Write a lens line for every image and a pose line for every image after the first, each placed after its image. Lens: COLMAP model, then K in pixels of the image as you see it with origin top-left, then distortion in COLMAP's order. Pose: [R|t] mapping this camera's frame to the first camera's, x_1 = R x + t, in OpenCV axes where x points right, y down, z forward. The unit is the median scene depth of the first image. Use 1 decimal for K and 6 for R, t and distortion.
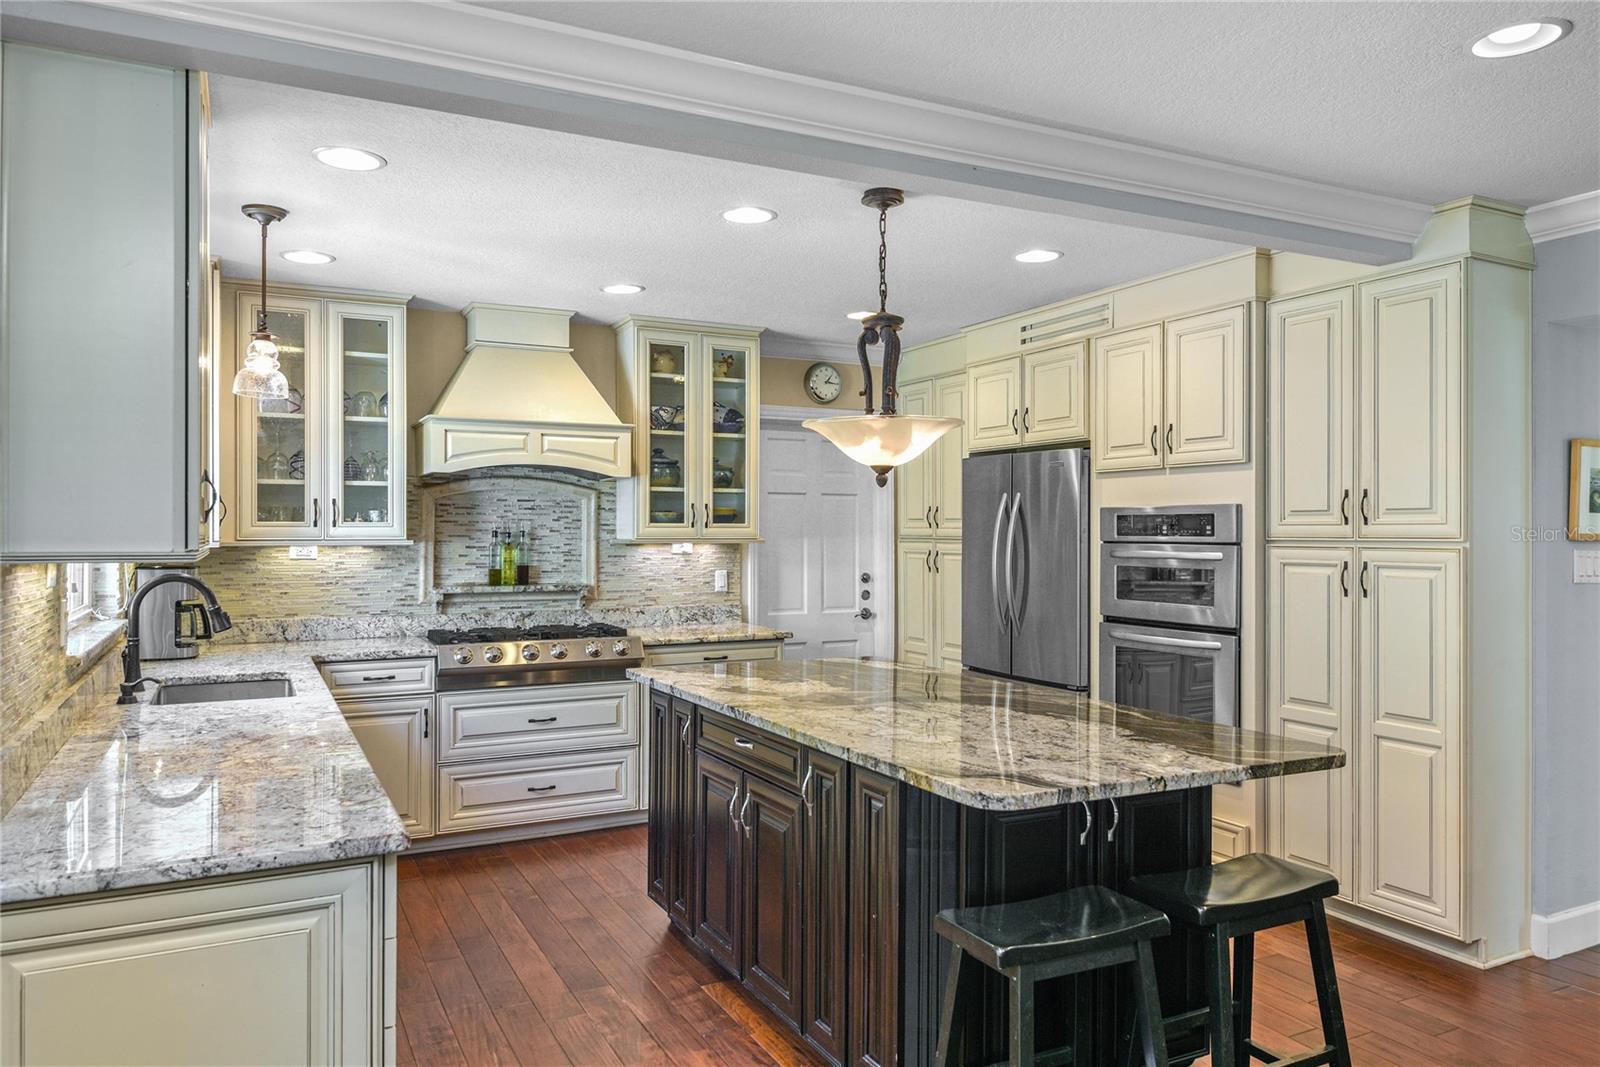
lens RADIAL K [[1092.5, 0, 800.0], [0, 1092.5, 533.5], [0, 0, 1]] dist [-0.001101, -0.000768]
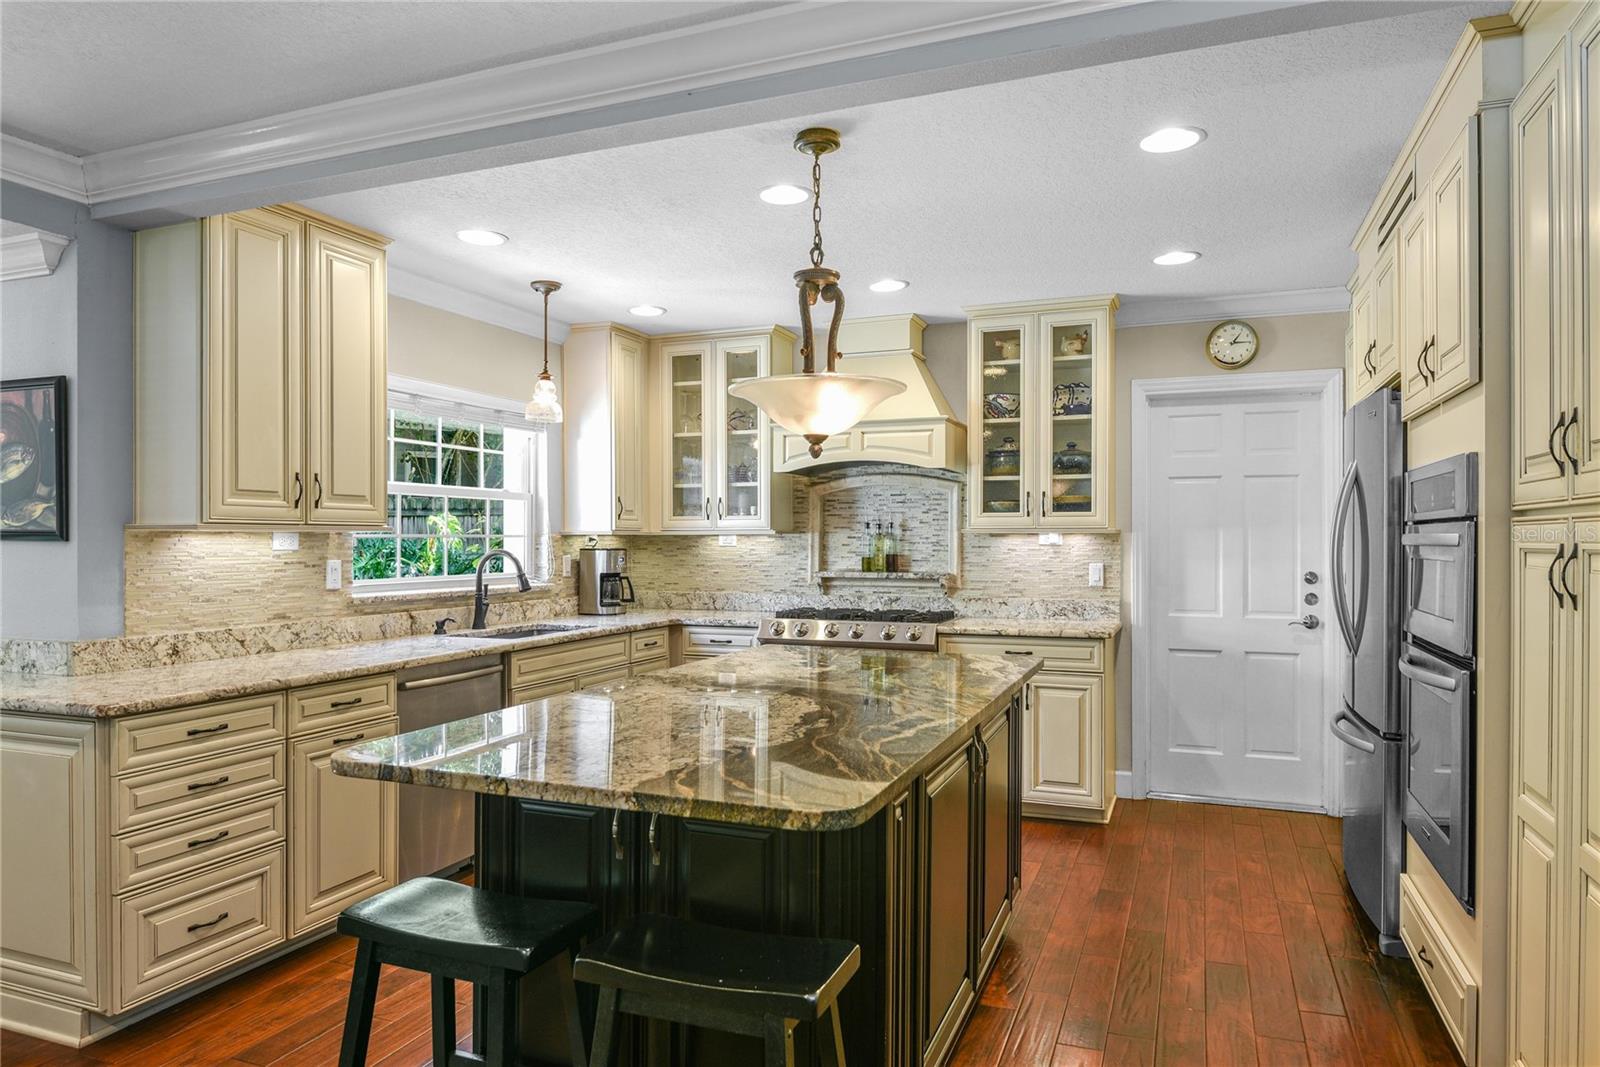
lens RADIAL K [[990.6, 0, 800.0], [0, 990.6, 533.5], [0, 0, 1]] dist [0.002037, 0.000503]
pose [[0.654599, -0.006663, -0.755947, 0.441332], [-0.000127, 0.999960, -0.008924, 0.017670], [0.755976, 0.005937, 0.654572, 0.286687]]
